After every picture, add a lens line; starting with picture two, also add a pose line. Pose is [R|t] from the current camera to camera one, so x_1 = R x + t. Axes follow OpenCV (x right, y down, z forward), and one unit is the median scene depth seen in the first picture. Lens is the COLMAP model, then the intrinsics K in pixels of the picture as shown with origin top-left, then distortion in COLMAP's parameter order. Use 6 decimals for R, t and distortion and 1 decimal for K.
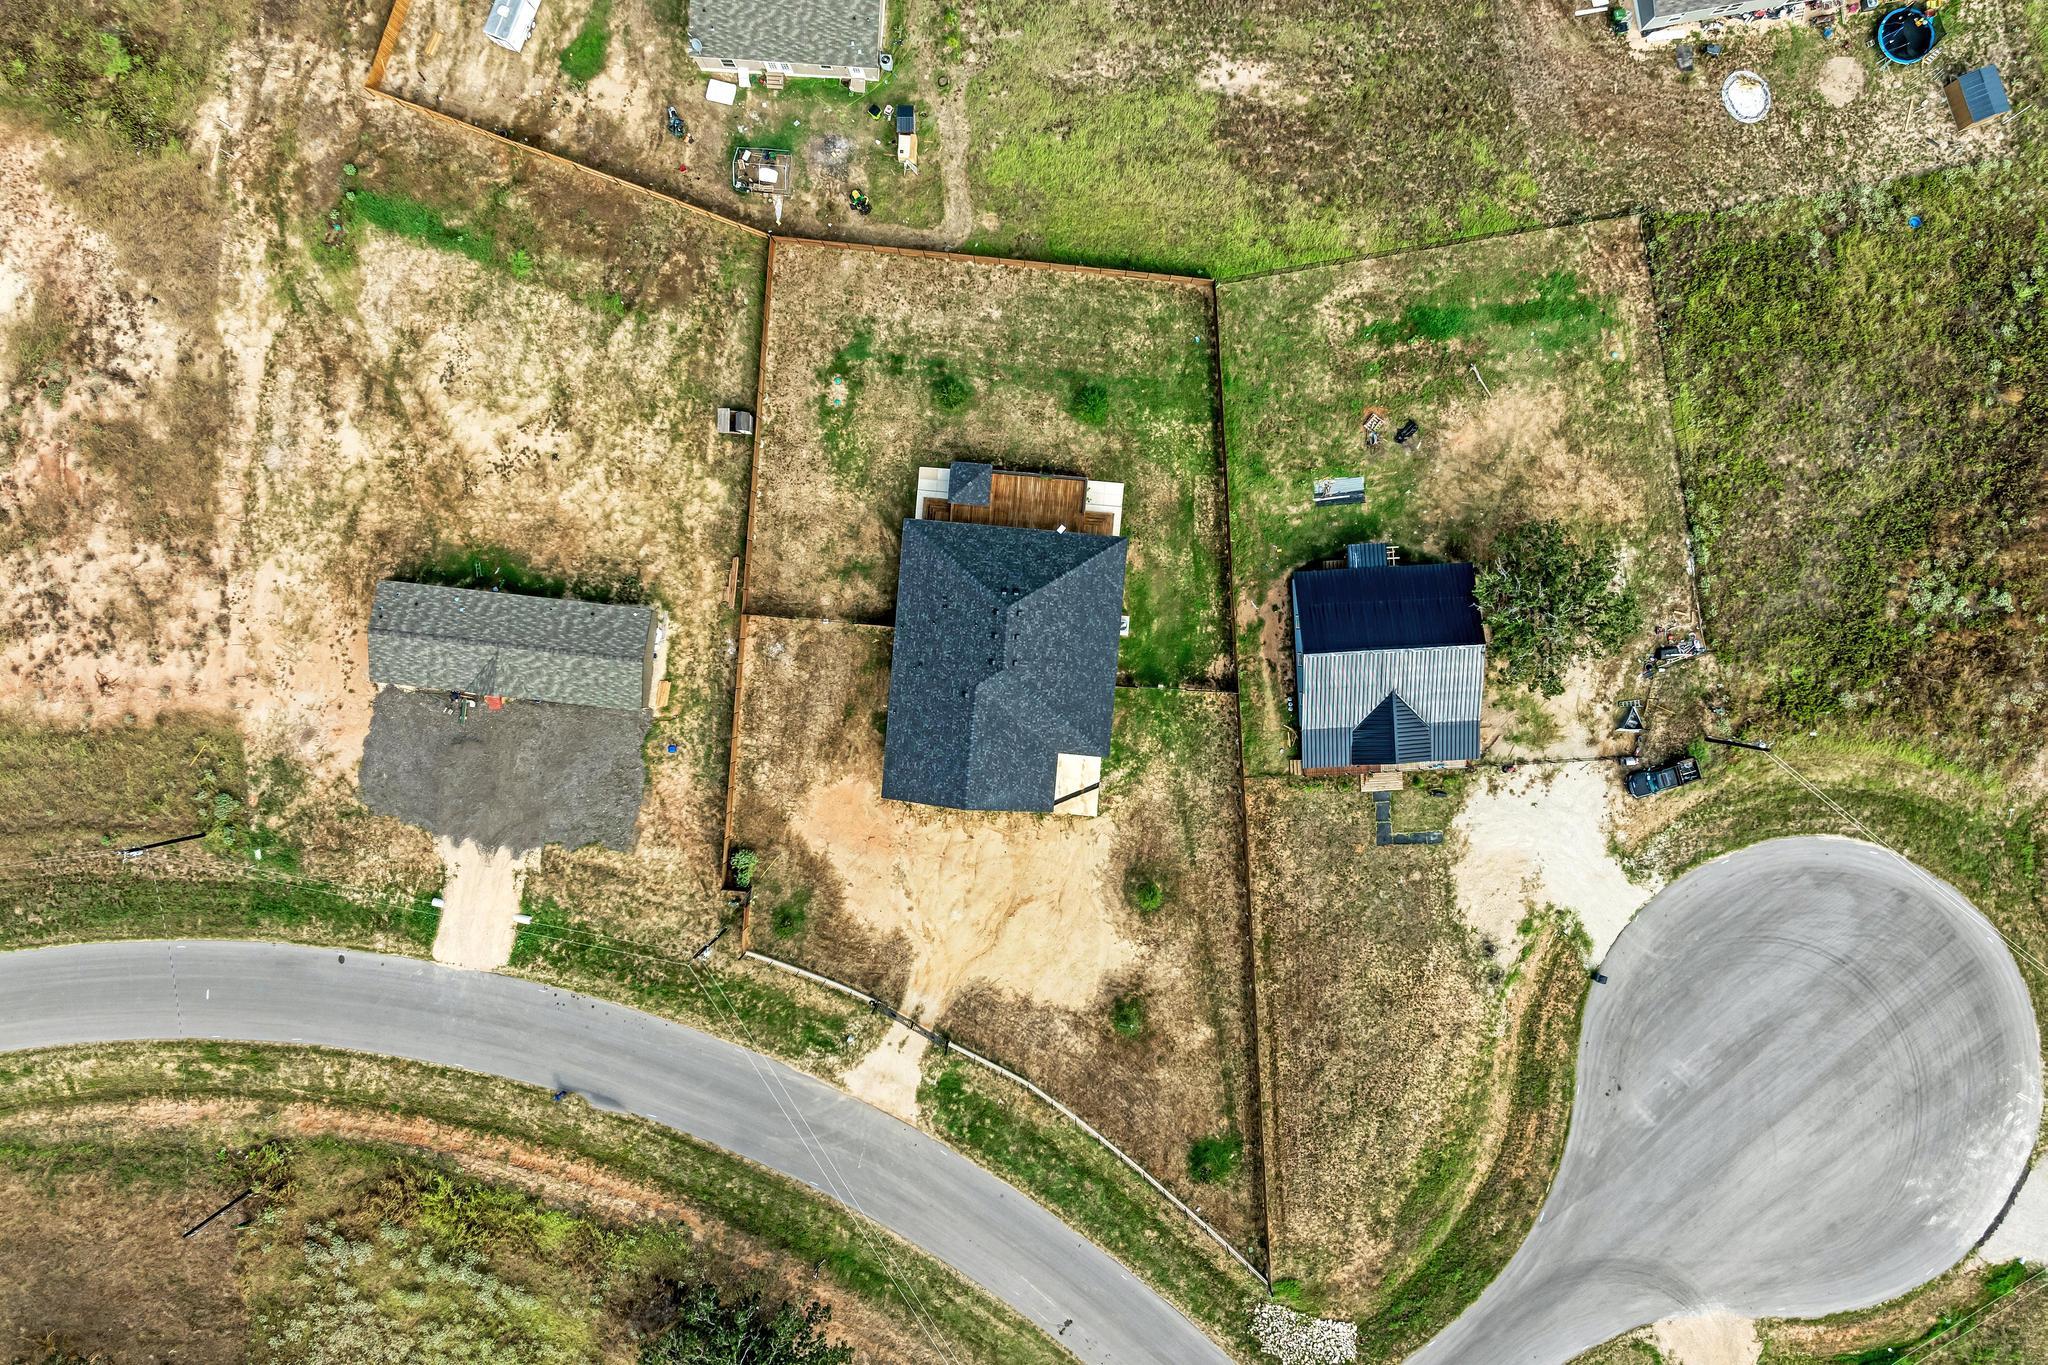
lens RADIAL K [[1439.1, 0, 1019.6], [0, 1439.1, 685.0], [0, 0, 1]] dist [-0.033136, -0.003683]
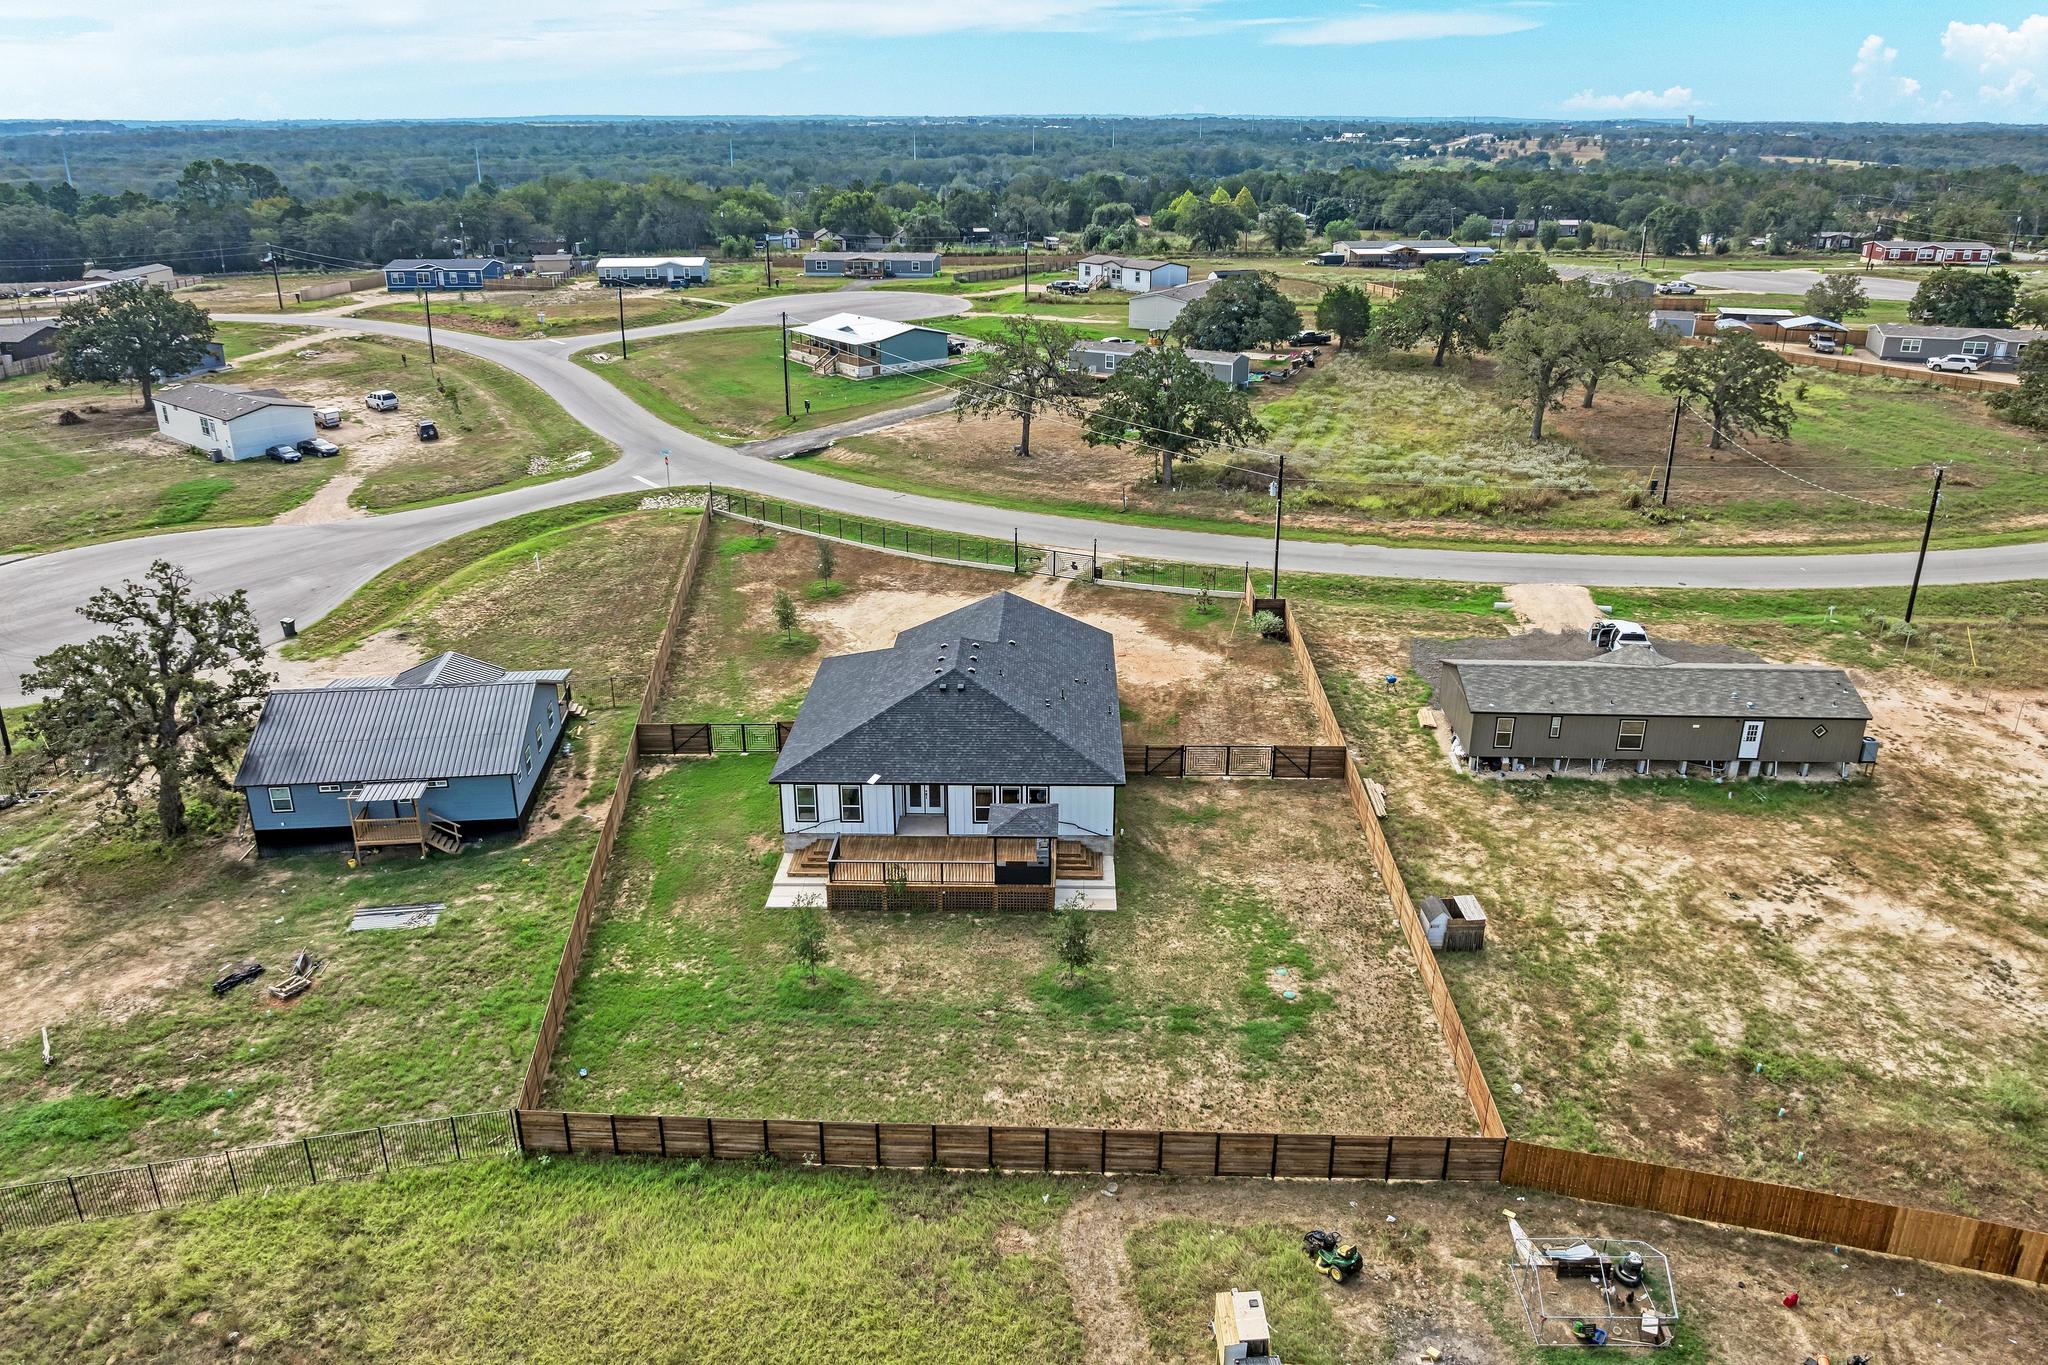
lens RADIAL K [[1441.9, 0, 1024.0], [0, 1441.9, 682.5], [0, 0, 1]] dist [-0.044081, 0.003577]
pose [[-0.998367, 0.030602, -0.048244, -0.007179], [-0.056406, -0.393856, 0.917440, -0.650673], [0.009074, 0.918663, 0.394939, 0.689933]]
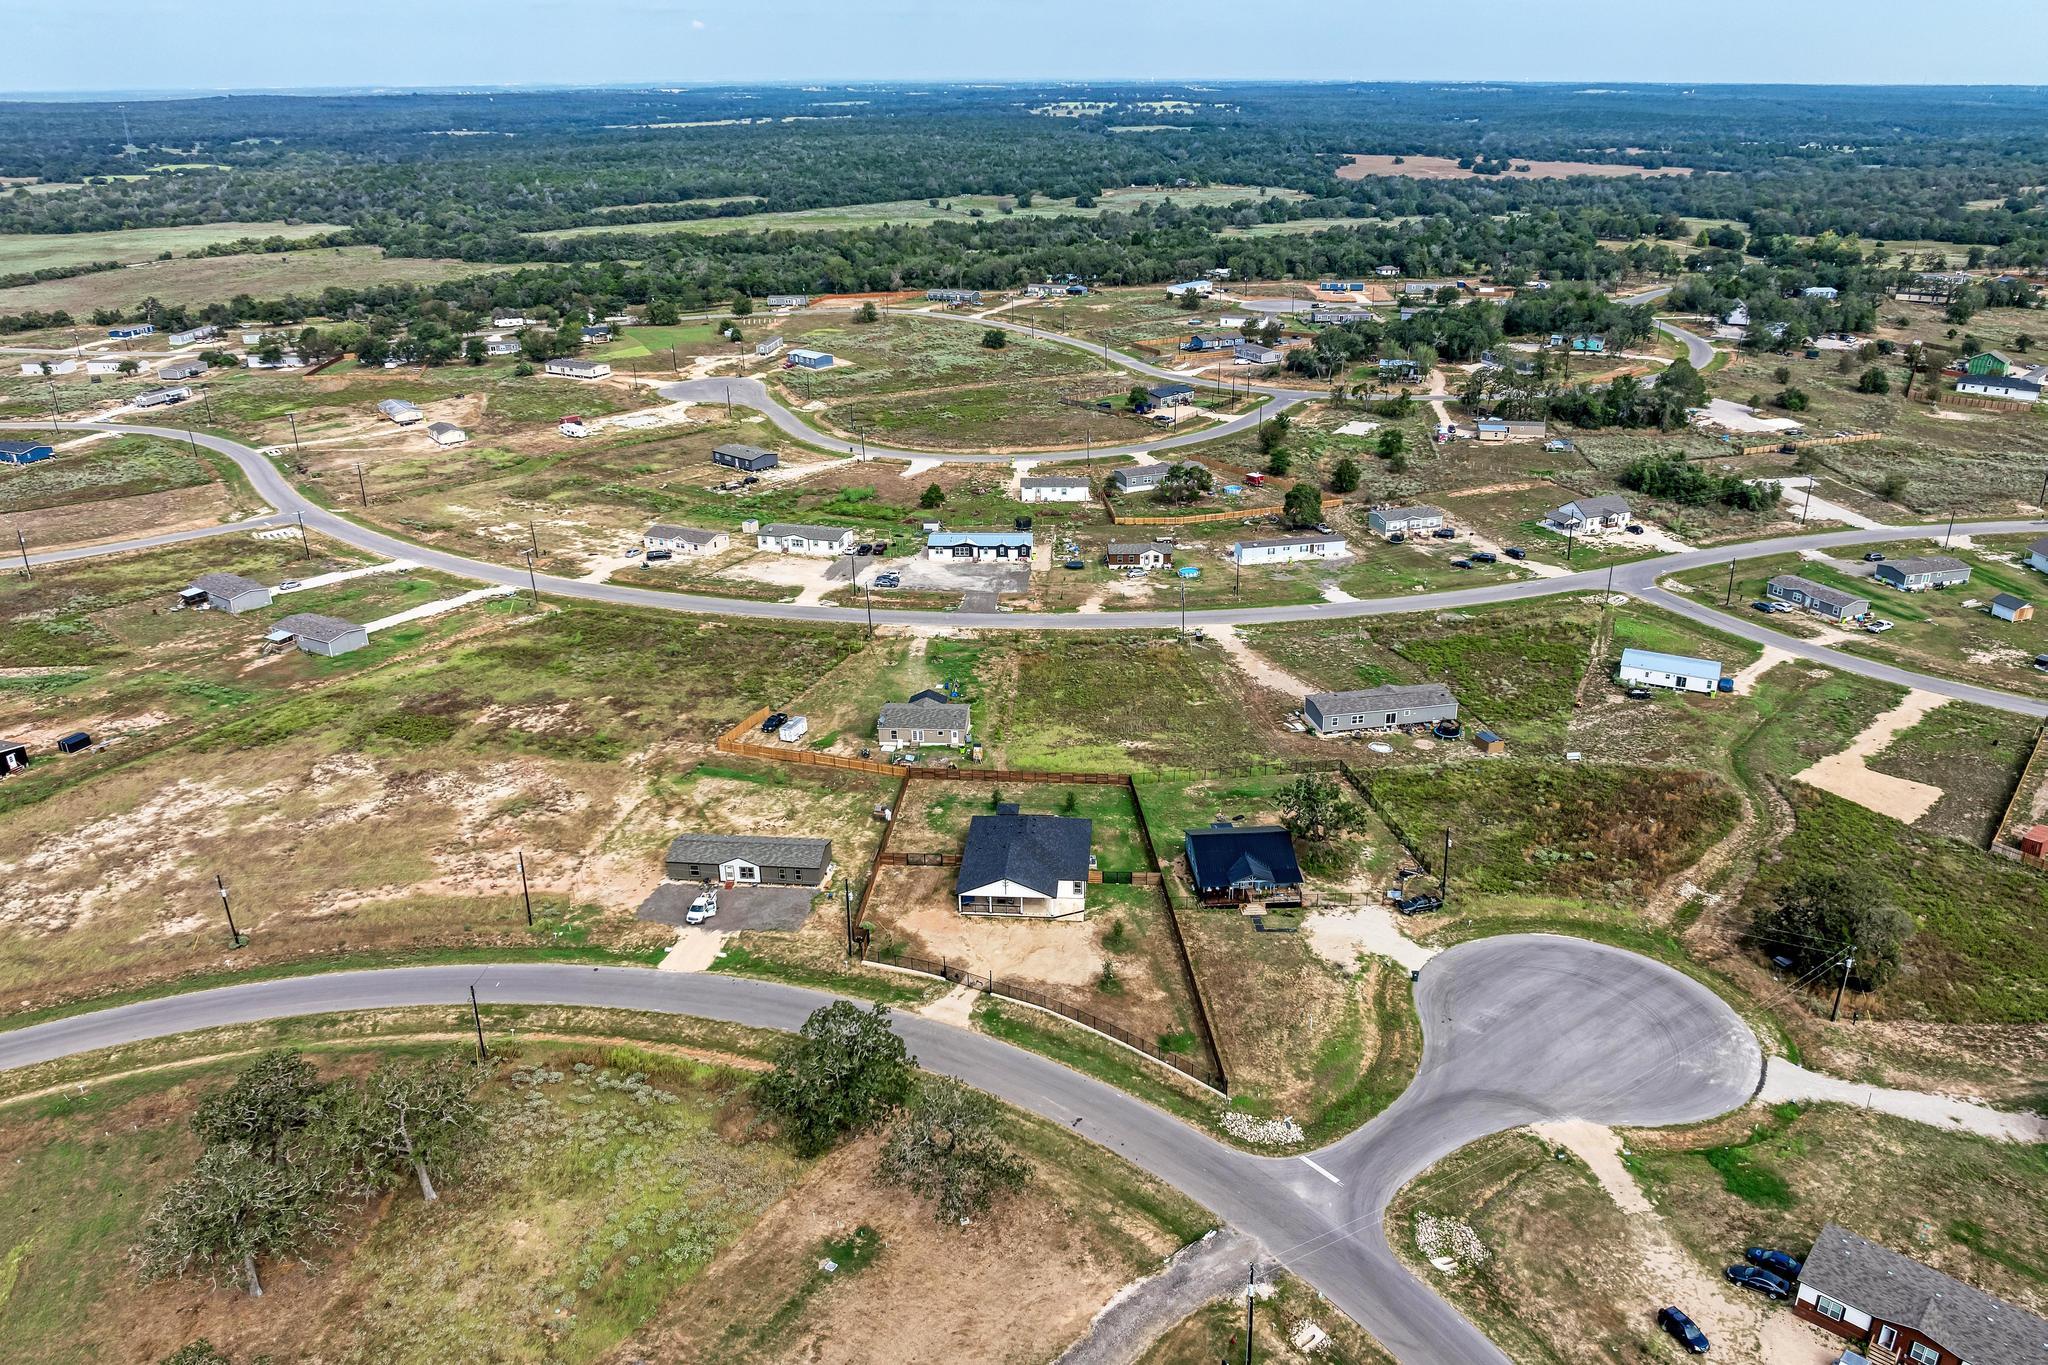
lens RADIAL K [[1465.1, 0, 1029.0], [0, 1465.1, 622.8], [0, 0, 1]] dist [-0.001466, -0.069902]
pose [[0.999935, 0.002323, 0.011146, -0.028020], [0.009783, 0.325470, -0.945502, 1.564237], [-0.005825, 0.945549, 0.325427, 0.131975]]
